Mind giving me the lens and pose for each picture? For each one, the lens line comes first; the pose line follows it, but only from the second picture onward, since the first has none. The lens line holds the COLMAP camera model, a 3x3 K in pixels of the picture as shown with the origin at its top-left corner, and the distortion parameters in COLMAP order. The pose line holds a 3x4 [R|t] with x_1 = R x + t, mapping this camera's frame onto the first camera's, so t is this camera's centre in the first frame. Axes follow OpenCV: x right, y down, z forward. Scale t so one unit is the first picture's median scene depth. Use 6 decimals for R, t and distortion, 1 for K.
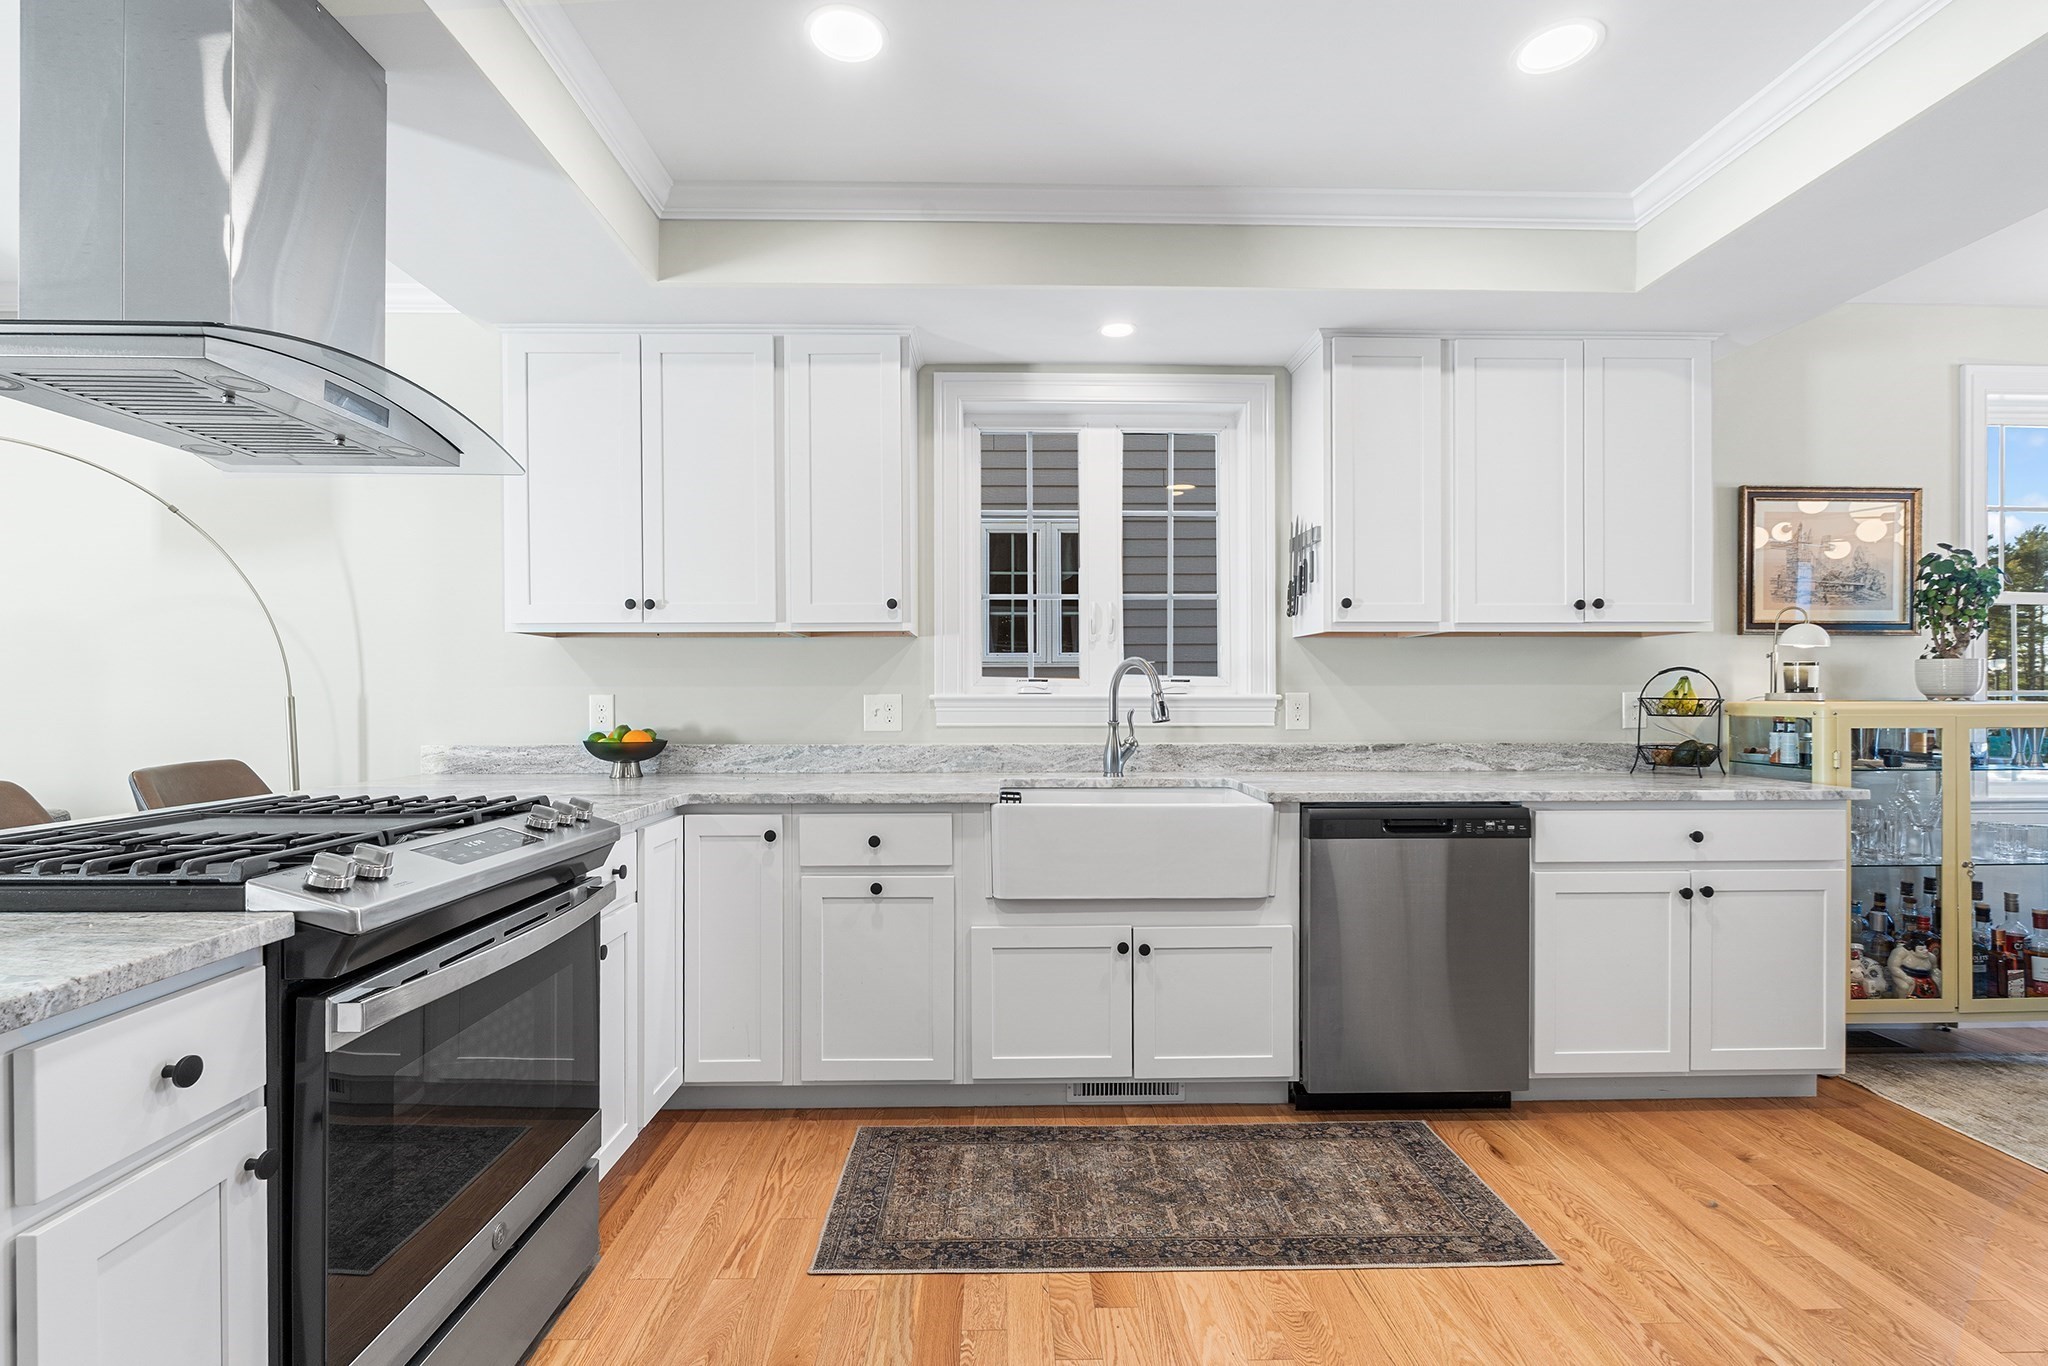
lens RADIAL K [[901.8, 0, 1021.5], [0, 901.8, 701.8], [0, 0, 1]] dist [-0.006824, 0.000910]
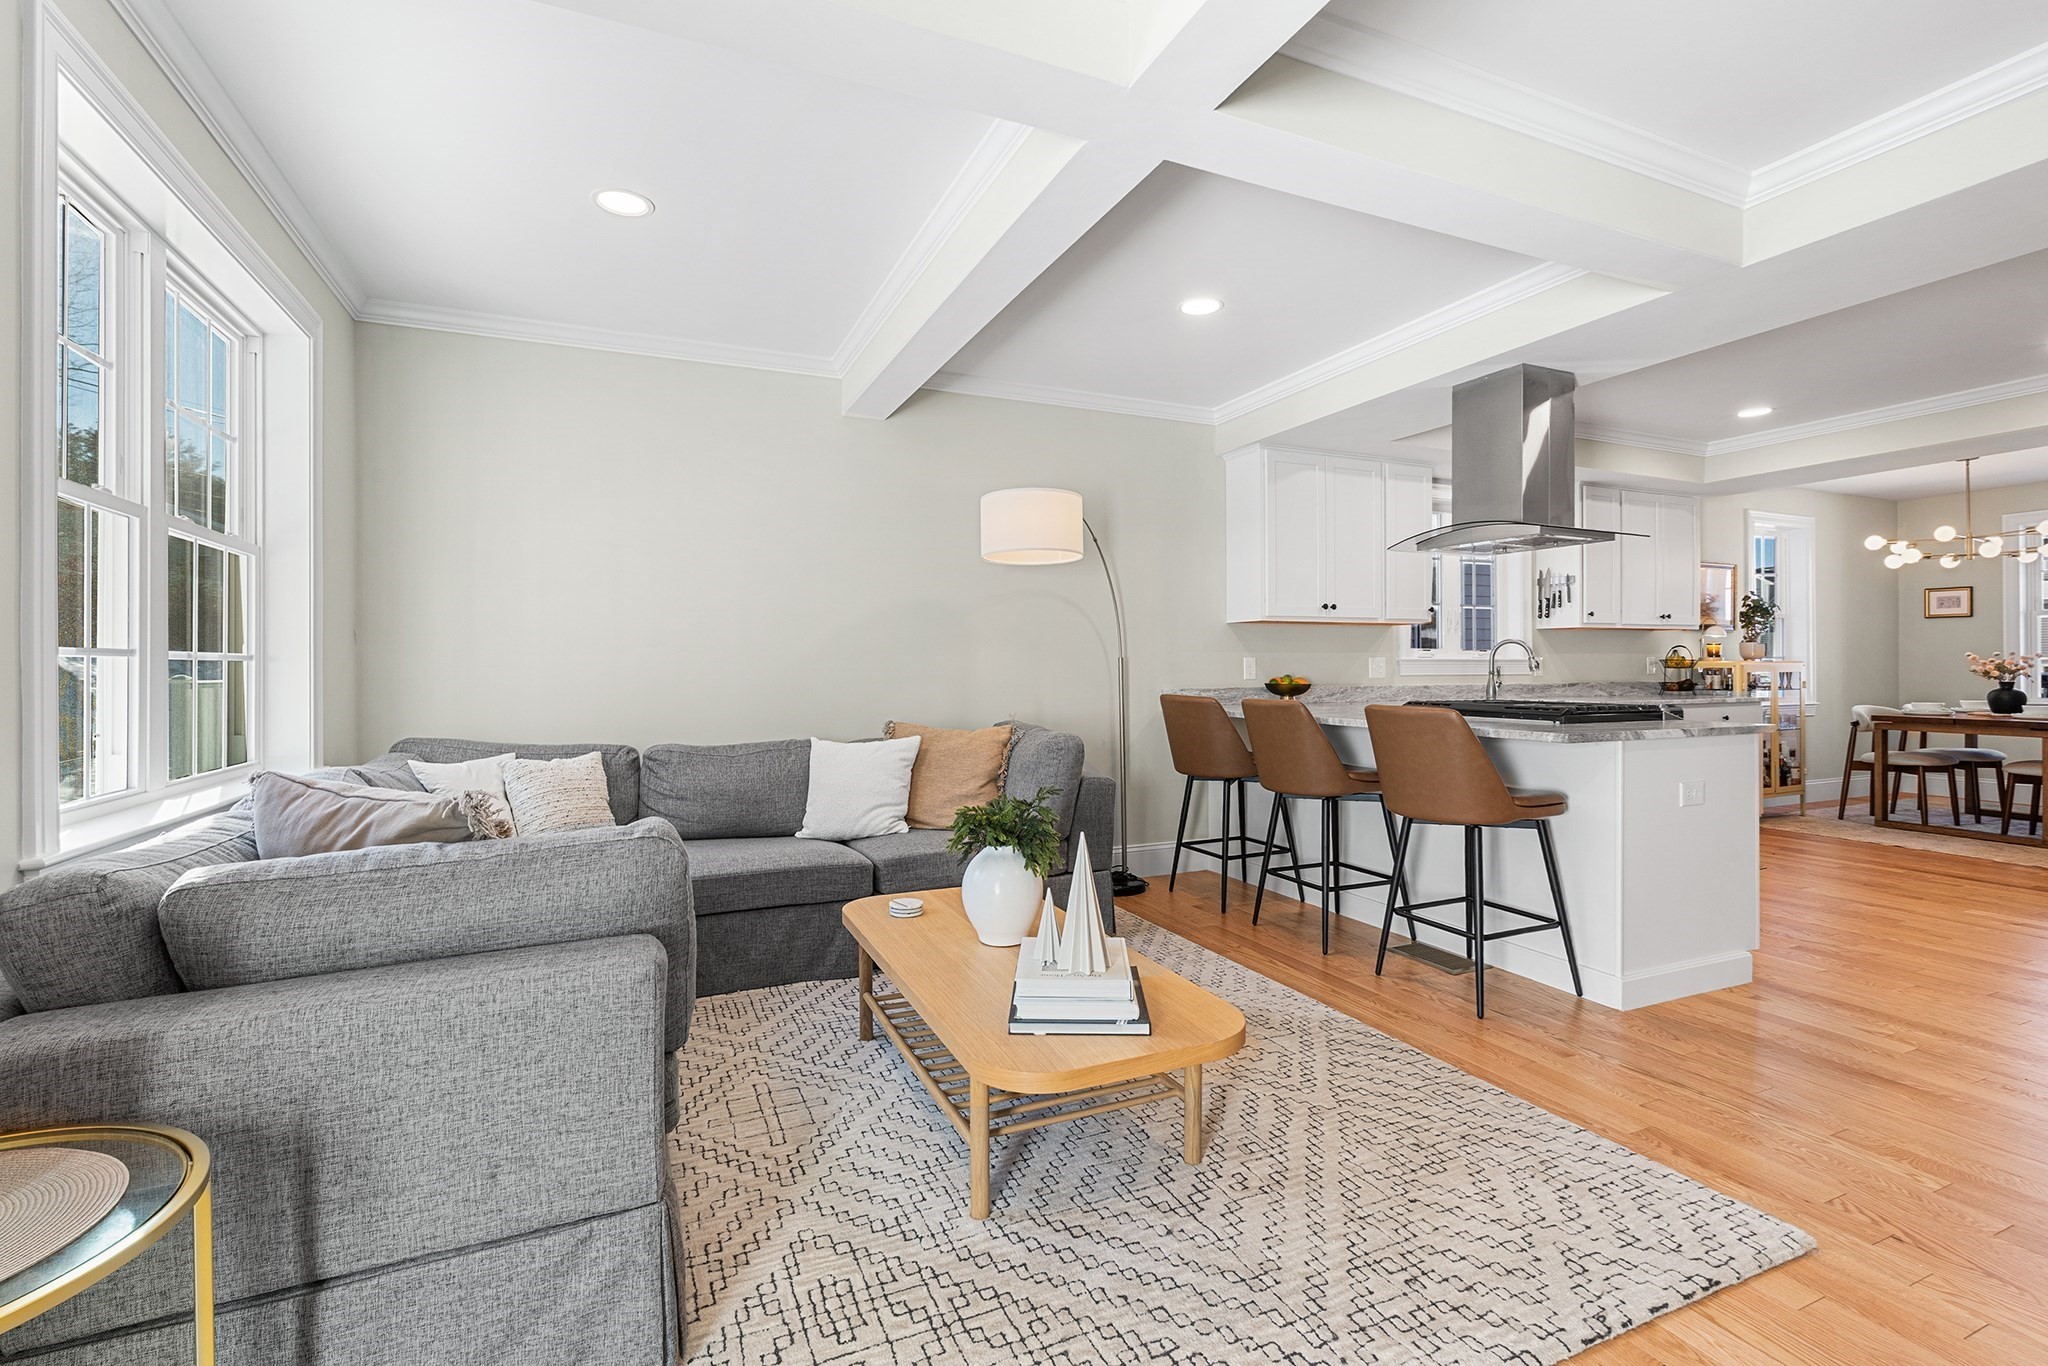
lens RADIAL K [[901.8, 0, 1040.0], [0, 901.8, 673.3], [0, 0, 1]] dist [-0.006824, 0.000910]
pose [[0.924437, -0.004890, 0.381304, -1.622578], [0.005848, 0.999982, -0.001353, 0.024093], [-0.381290, 0.003481, 0.924449, -0.443353]]
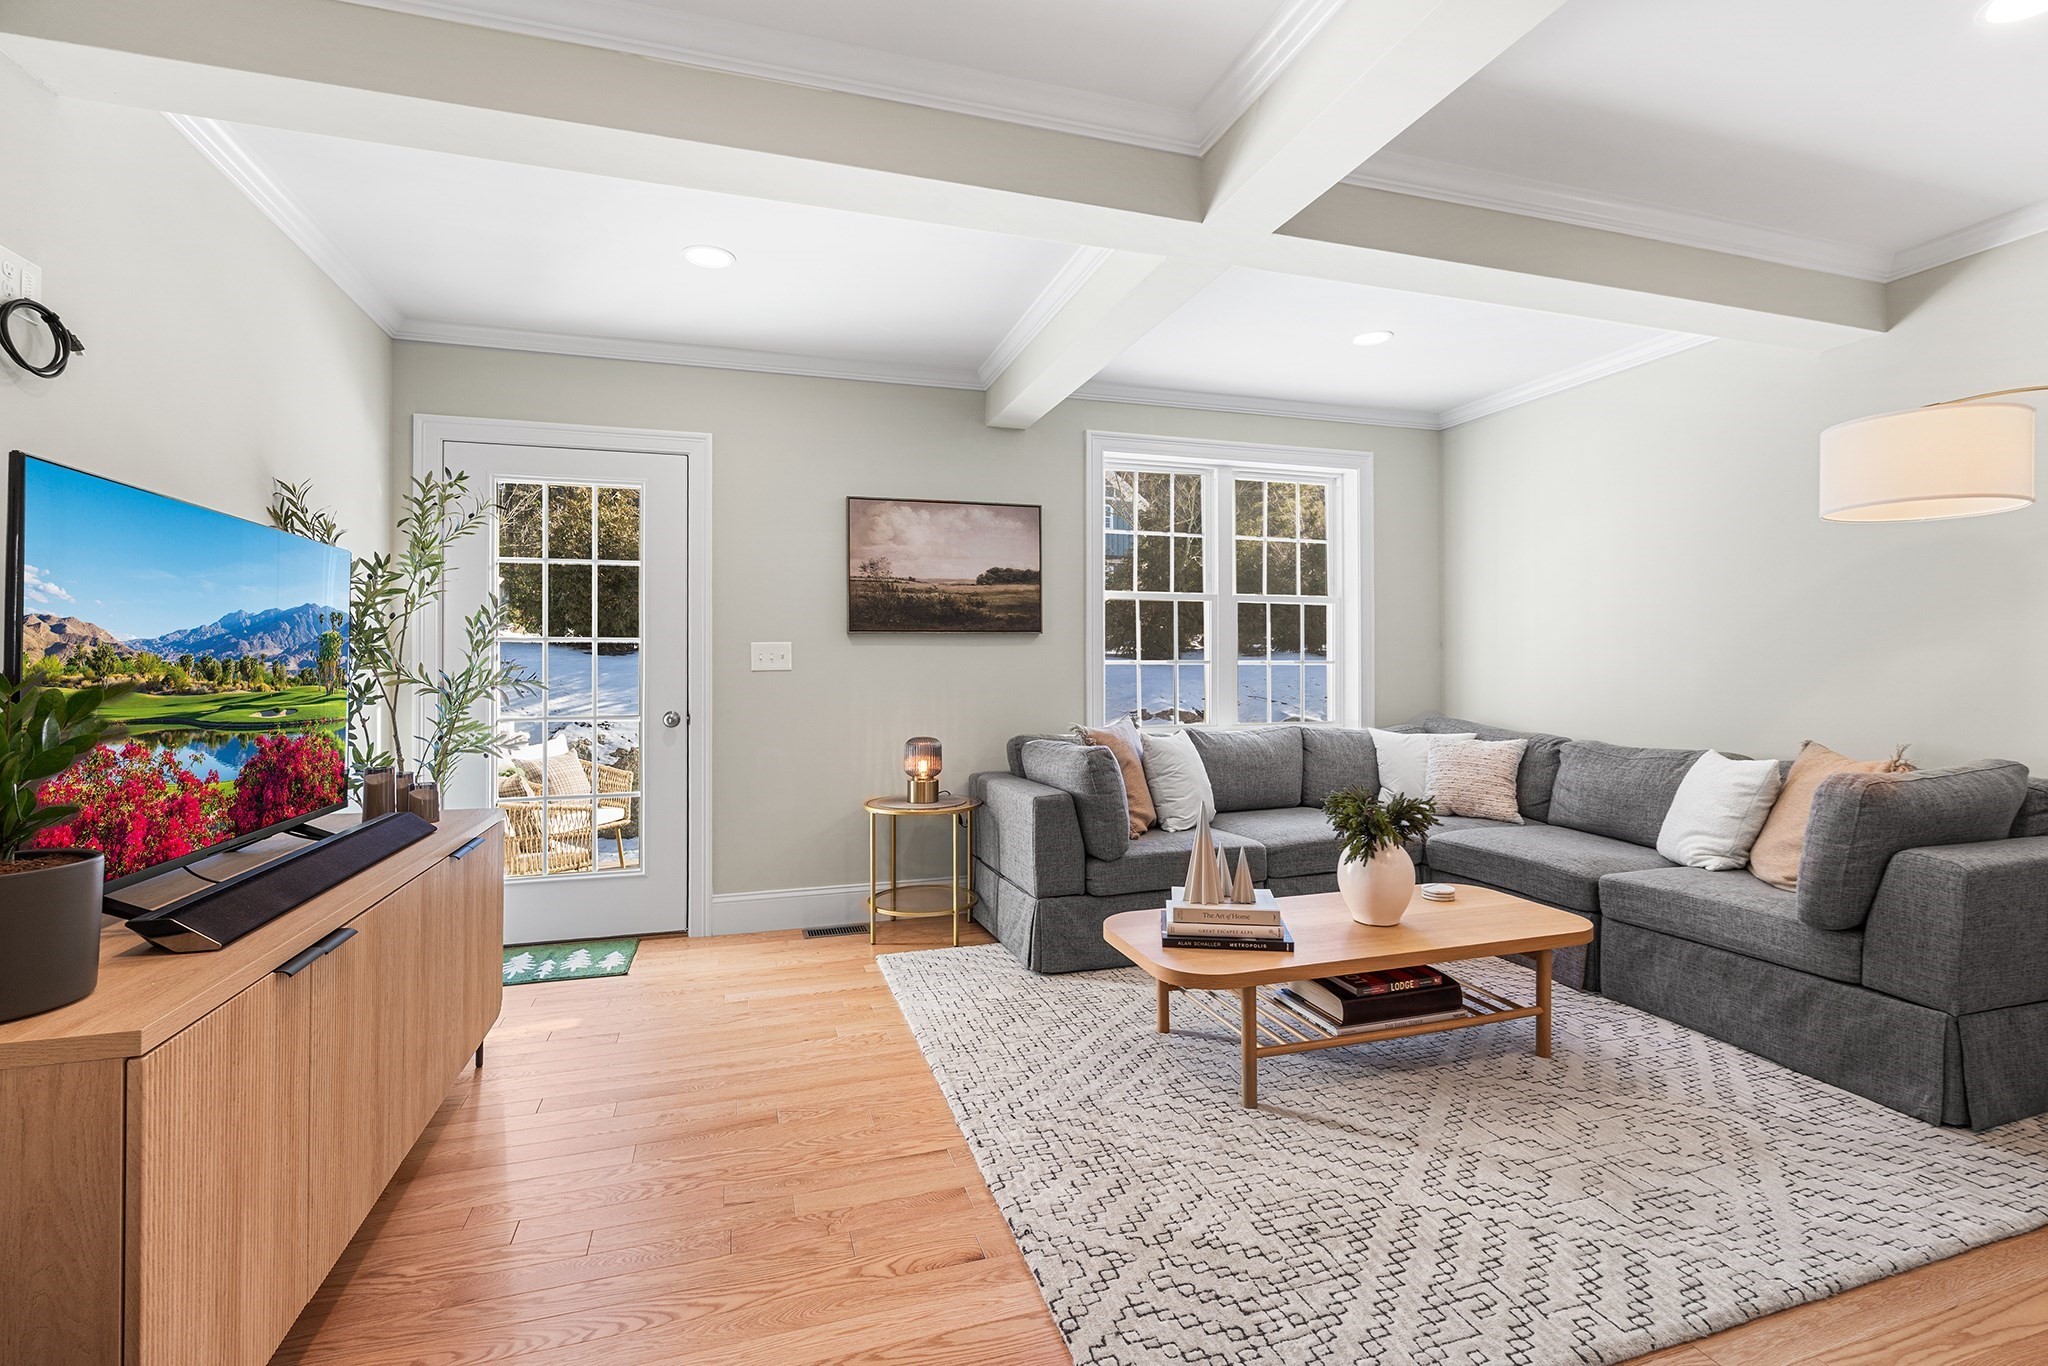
lens RADIAL K [[901.8, 0, 1014.2], [0, 901.8, 663.2], [0, 0, 1]] dist [-0.006824, 0.000910]
pose [[0.274101, -0.009012, -0.961659, -0.495491], [0.000977, 0.999958, -0.009093, 0.014142], [0.961700, 0.001553, 0.274099, -0.258092]]
